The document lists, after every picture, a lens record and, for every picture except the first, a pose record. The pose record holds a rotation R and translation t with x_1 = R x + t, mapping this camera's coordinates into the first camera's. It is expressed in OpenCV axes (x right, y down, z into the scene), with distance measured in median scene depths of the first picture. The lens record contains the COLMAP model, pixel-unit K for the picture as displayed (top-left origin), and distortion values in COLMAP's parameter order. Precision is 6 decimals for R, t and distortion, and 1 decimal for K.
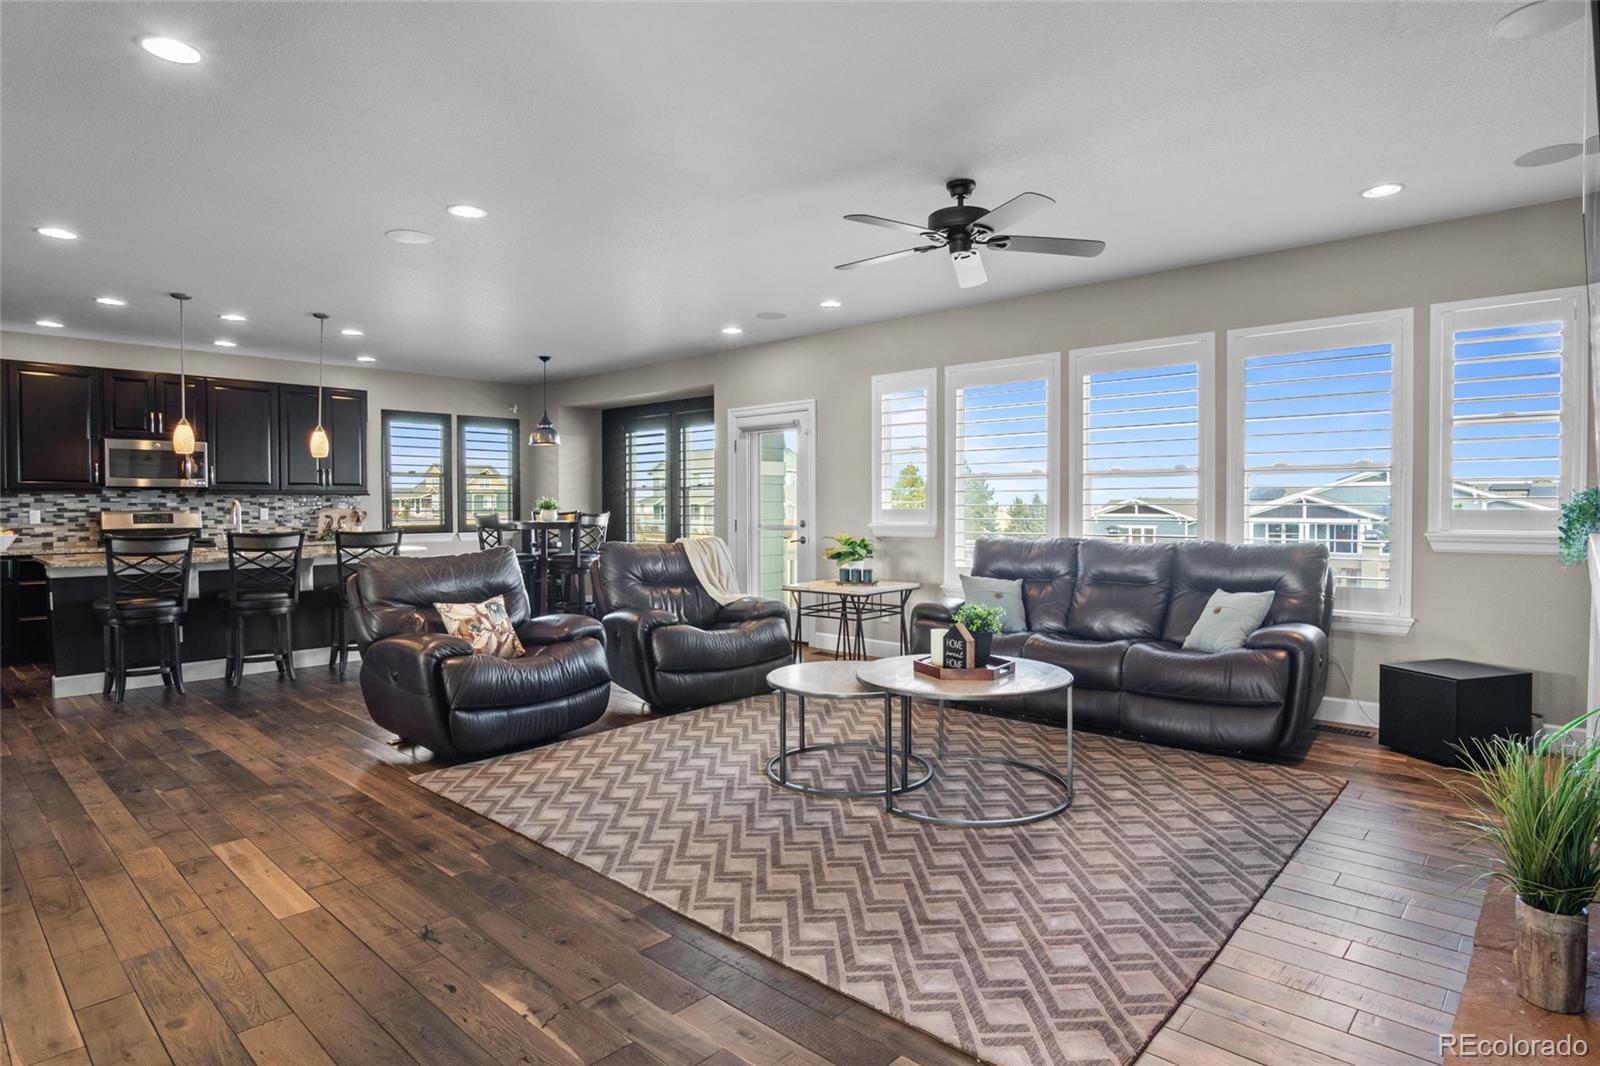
lens RADIAL K [[871.9, 0, 794.4], [0, 871.9, 523.3], [0, 0, 1]] dist [-0.033708, 0.007251]
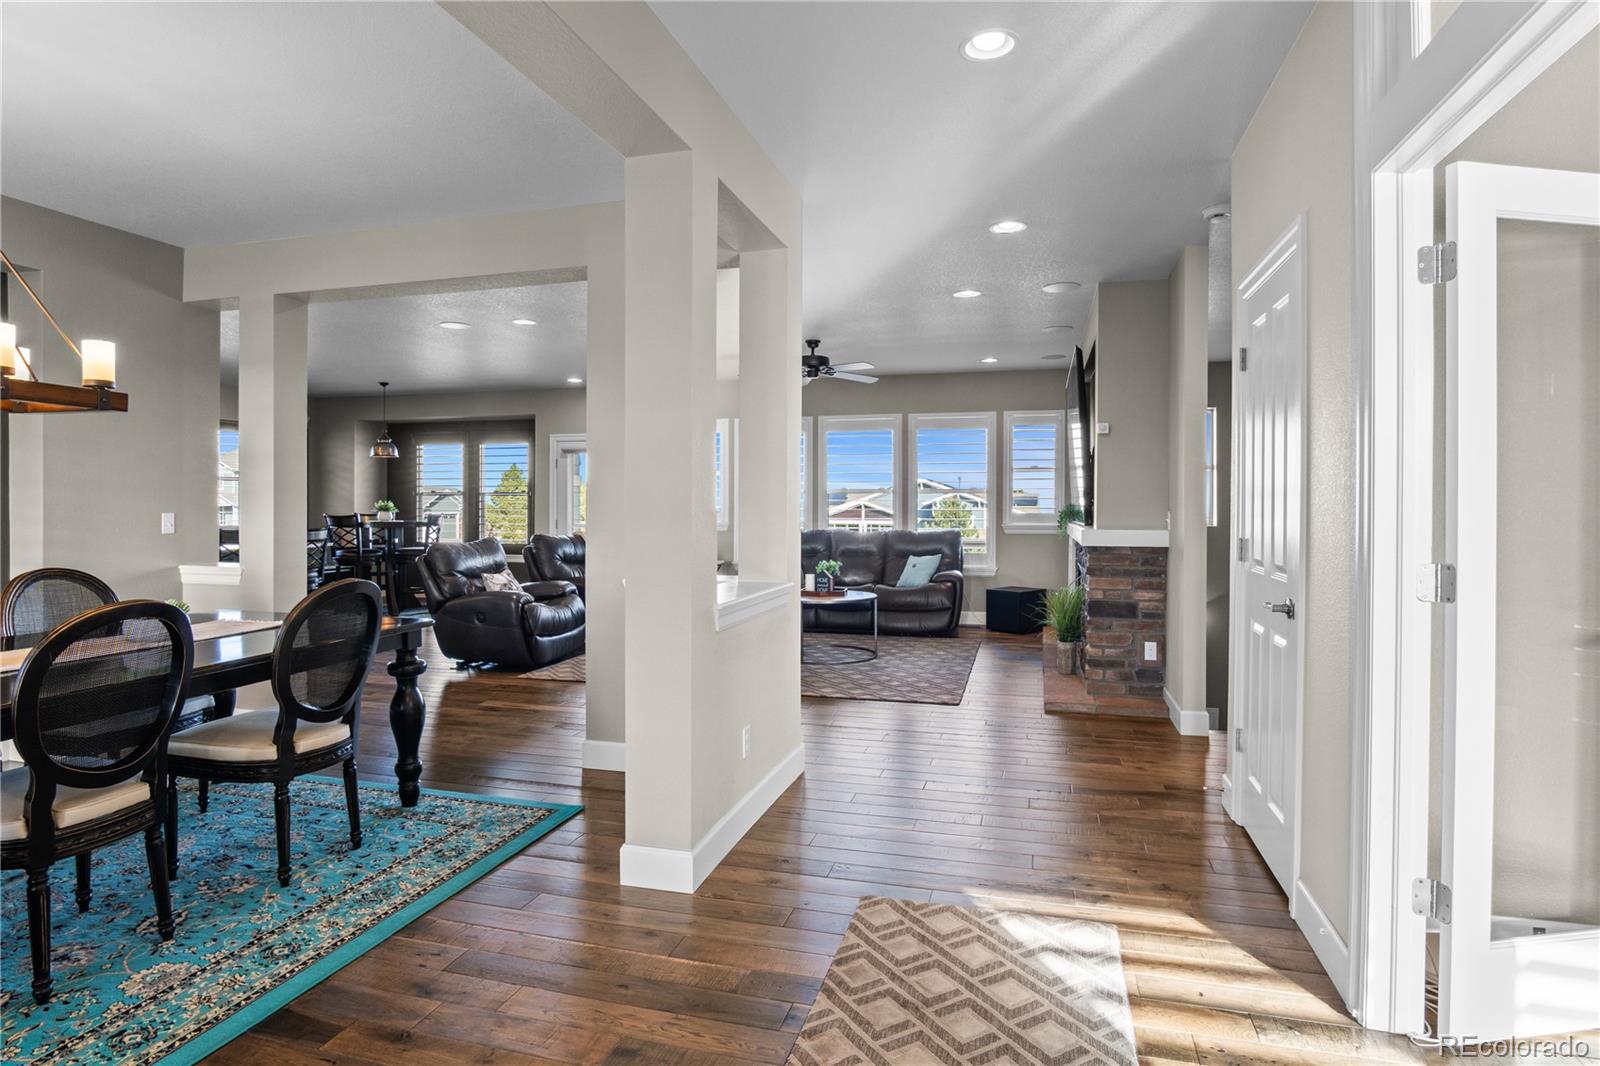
lens RADIAL K [[871.9, 0, 790.0], [0, 871.9, 505.3], [0, 0, 1]] dist [-0.033708, 0.007251]
pose [[0.896781, 0.006541, 0.442425, -0.589042], [0.004232, 0.999718, -0.023359, 0.011467], [-0.442453, 0.022820, 0.896501, -0.582877]]
